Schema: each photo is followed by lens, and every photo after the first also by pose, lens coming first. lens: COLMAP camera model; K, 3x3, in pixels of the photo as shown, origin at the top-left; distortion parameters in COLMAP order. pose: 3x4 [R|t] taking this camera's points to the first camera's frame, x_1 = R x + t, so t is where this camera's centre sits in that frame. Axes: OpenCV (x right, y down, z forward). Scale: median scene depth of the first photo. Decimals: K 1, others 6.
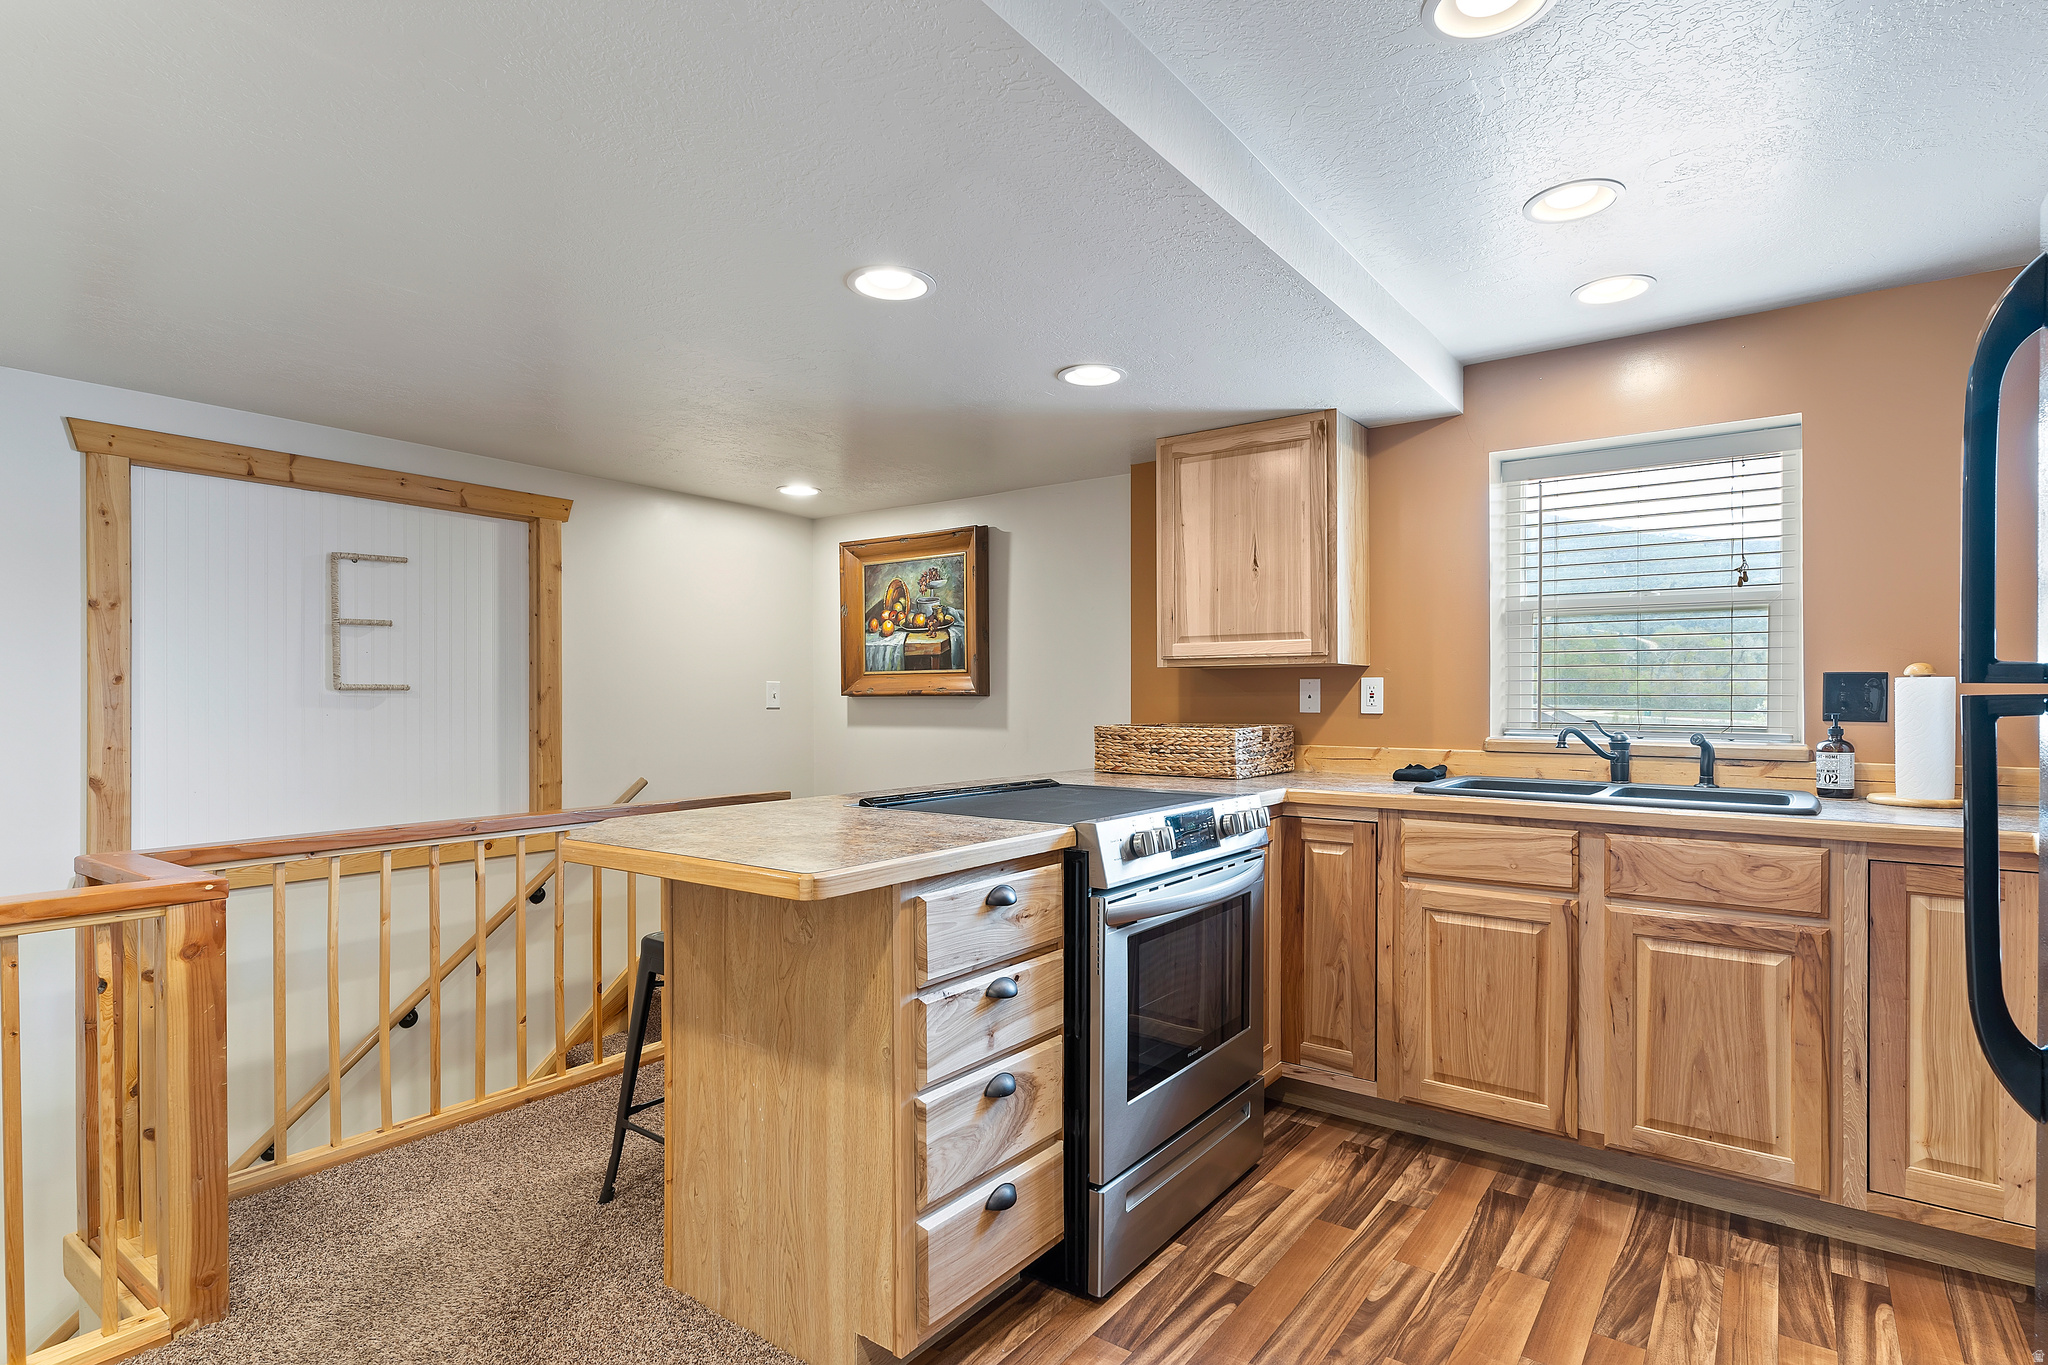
lens RADIAL K [[1021.6, 0, 1024.0], [0, 1021.6, 682.5], [0, 0, 1]] dist [-0.000576, -0.001178]
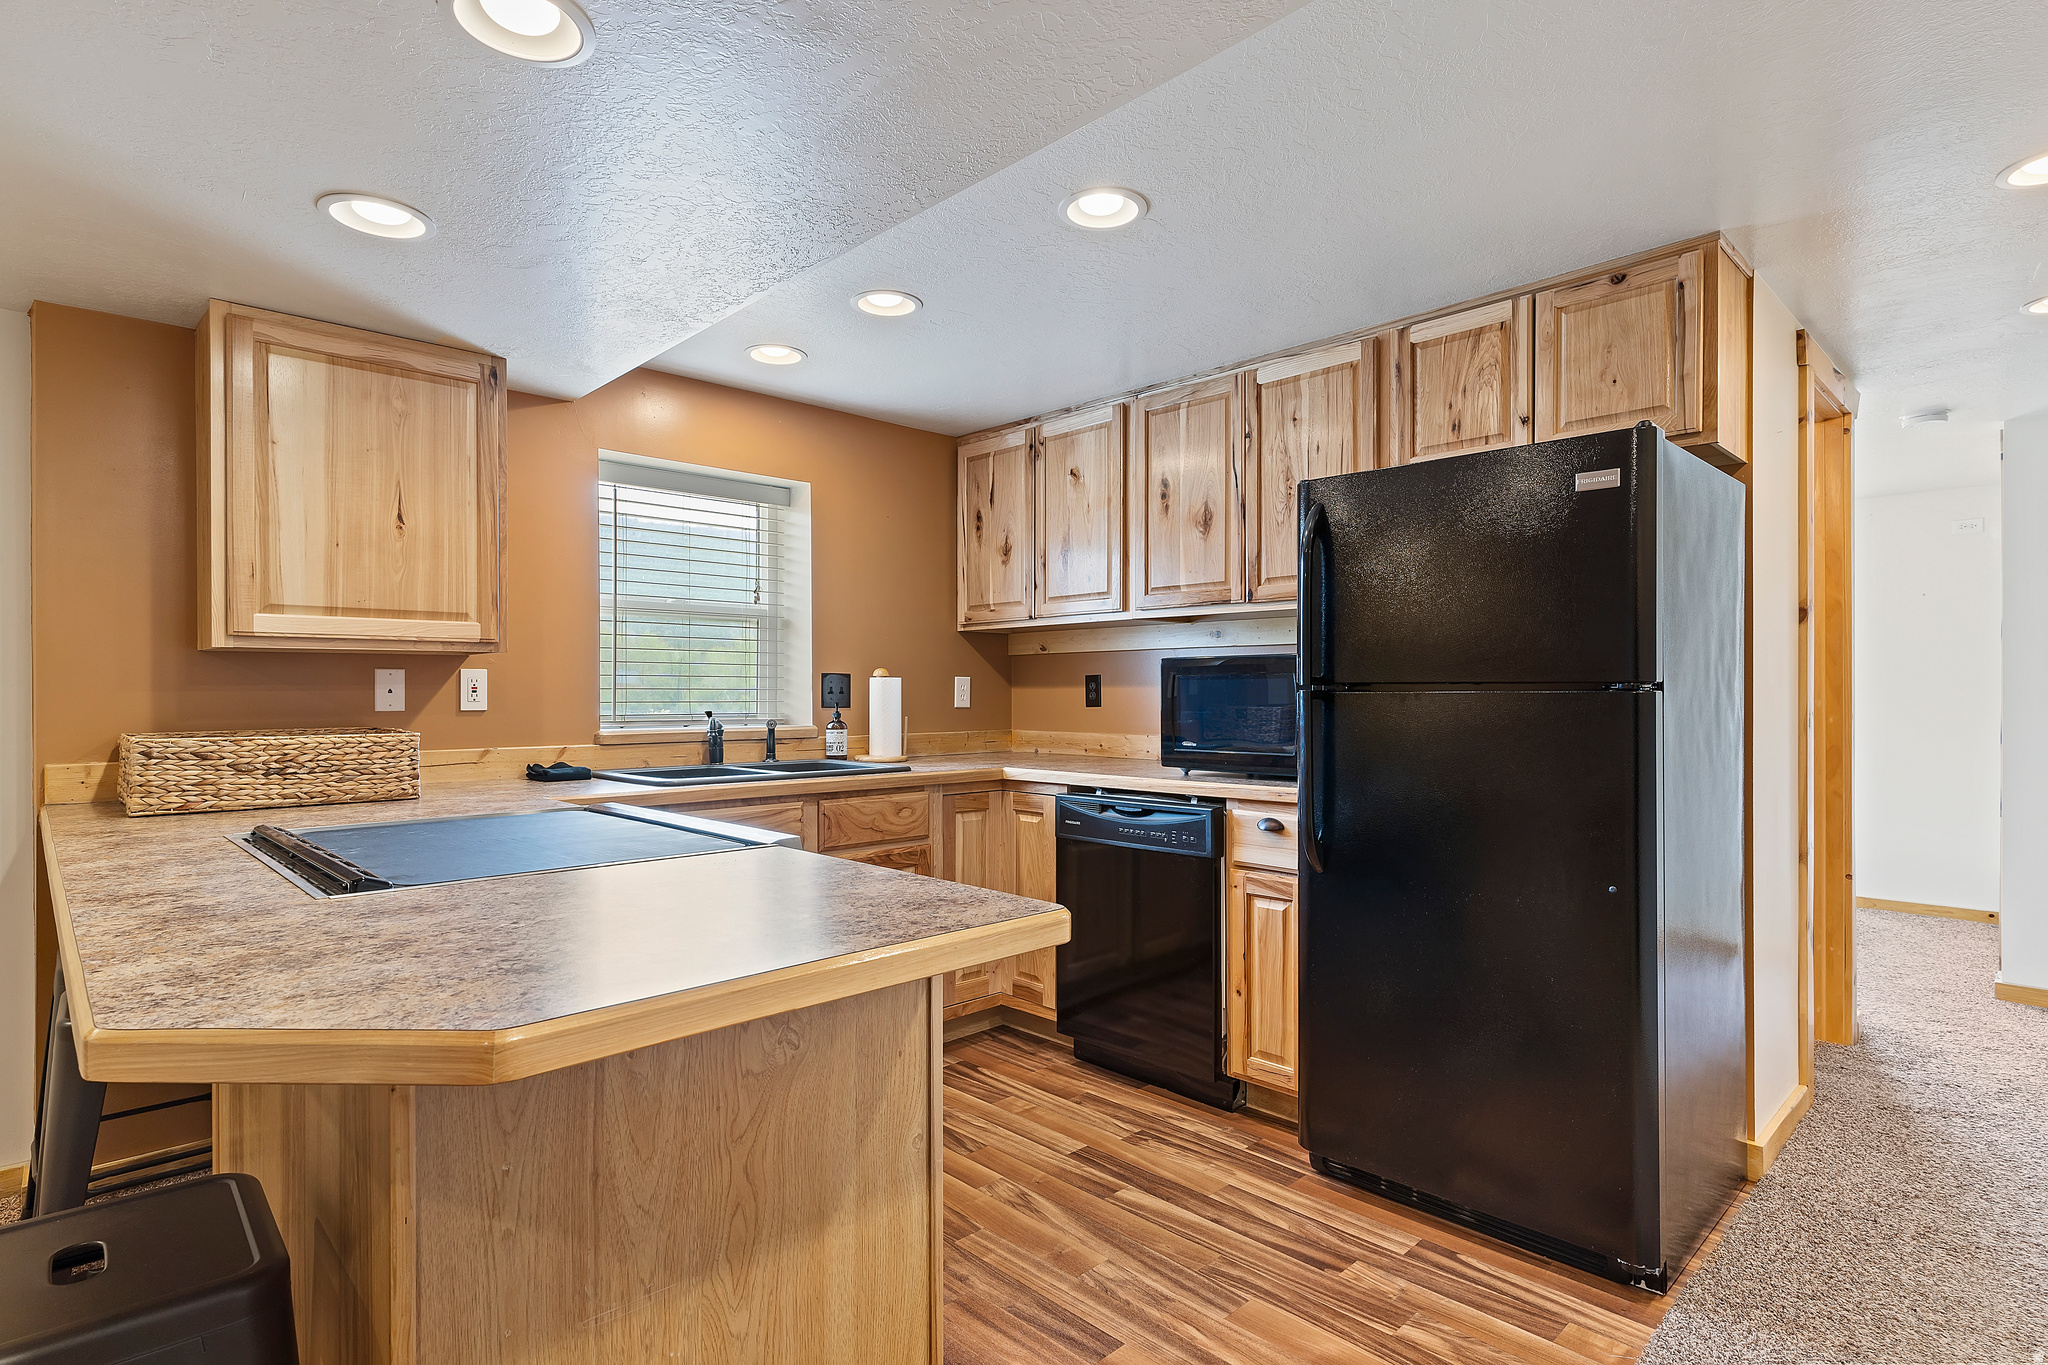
lens RADIAL K [[1037.5, 0, 1022.0], [0, 1037.5, 677.9], [0, 0, 1]] dist [0.002811, 0.000034]
pose [[0.175002, 0.010470, 0.984512, -0.476885], [-0.012299, 0.999889, -0.008447, 0.004627], [-0.984491, -0.010630, 0.175111, 0.407557]]
